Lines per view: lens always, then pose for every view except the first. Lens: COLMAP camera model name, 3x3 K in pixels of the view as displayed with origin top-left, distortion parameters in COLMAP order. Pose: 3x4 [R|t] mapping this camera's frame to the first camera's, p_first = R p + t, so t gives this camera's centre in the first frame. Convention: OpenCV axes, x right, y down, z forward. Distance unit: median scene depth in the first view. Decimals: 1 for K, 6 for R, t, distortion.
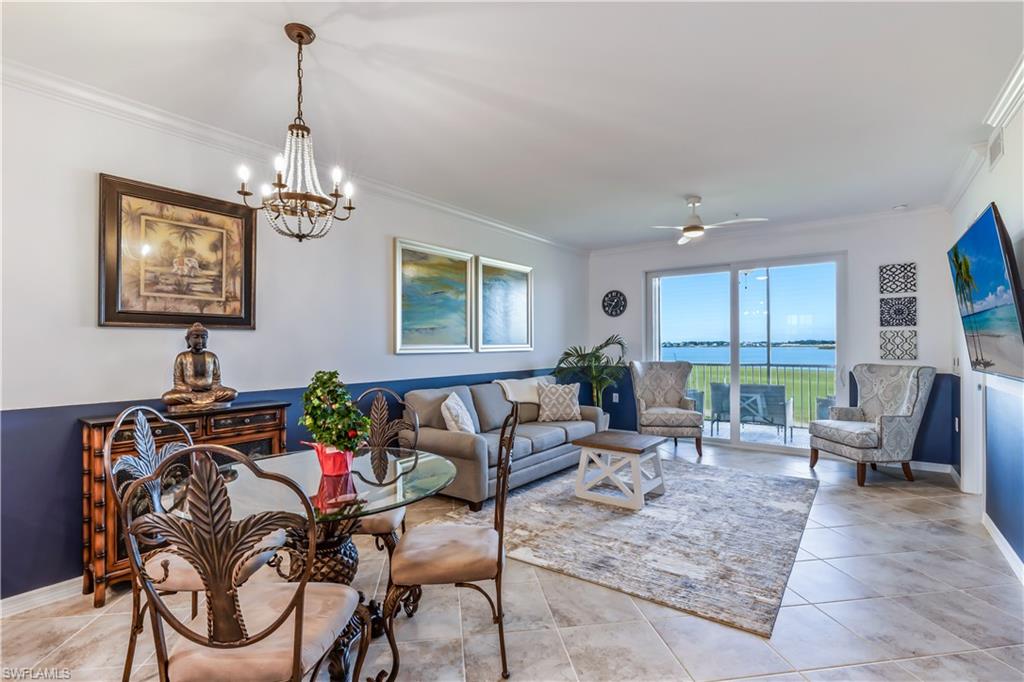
lens RADIAL K [[484.3, 0, 514.5], [0, 484.3, 340.9], [0, 0, 1]] dist [-0.001485, -0.000049]
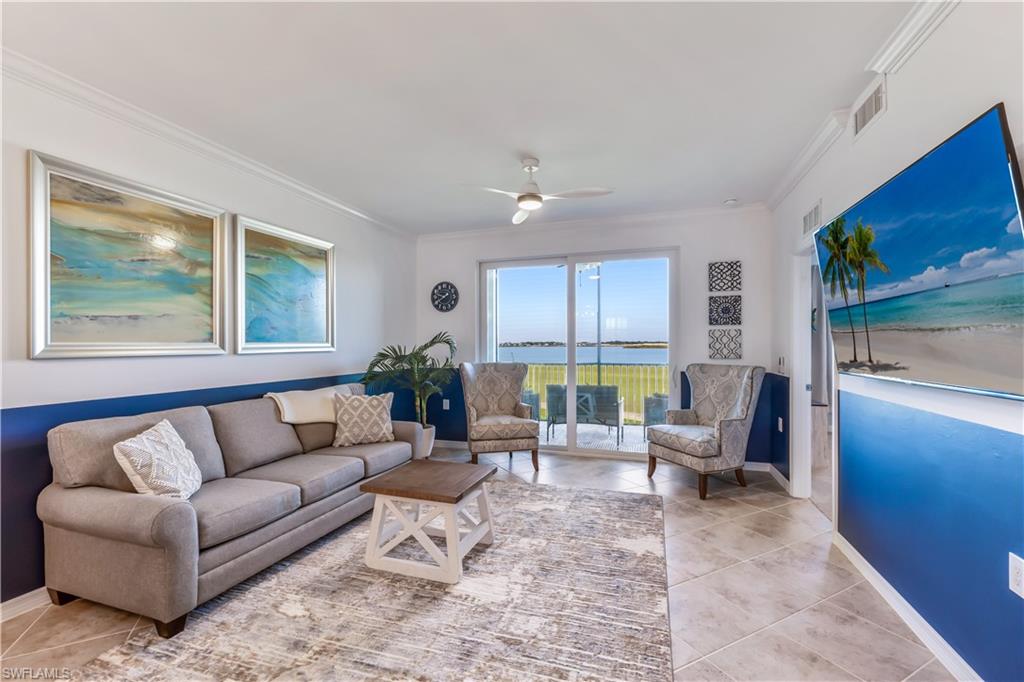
lens RADIAL K [[439.5, 0, 511.0], [0, 439.5, 344.8], [0, 0, 1]] dist [0.000885, 0.000115]
pose [[0.951831, -0.000340, 0.306622, 0.108495], [-0.002142, 0.999968, 0.007757, 0.004181], [-0.306615, -0.008040, 0.951800, 0.293663]]
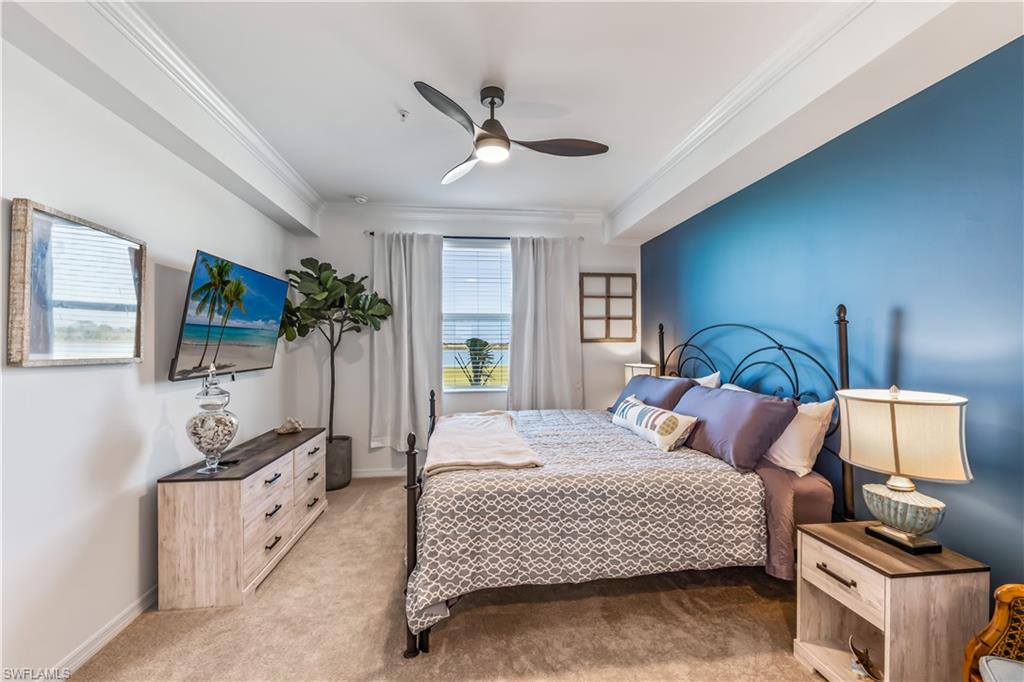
lens RADIAL K [[439.5, 0, 512.7], [0, 439.5, 338.7], [0, 0, 1]] dist [0.000885, 0.000115]
pose [[-0.729410, -0.008261, -0.684027, 0.527781], [0.005553, 0.999823, -0.017996, 0.000133], [0.684054, -0.016925, -0.729235, 1.049137]]
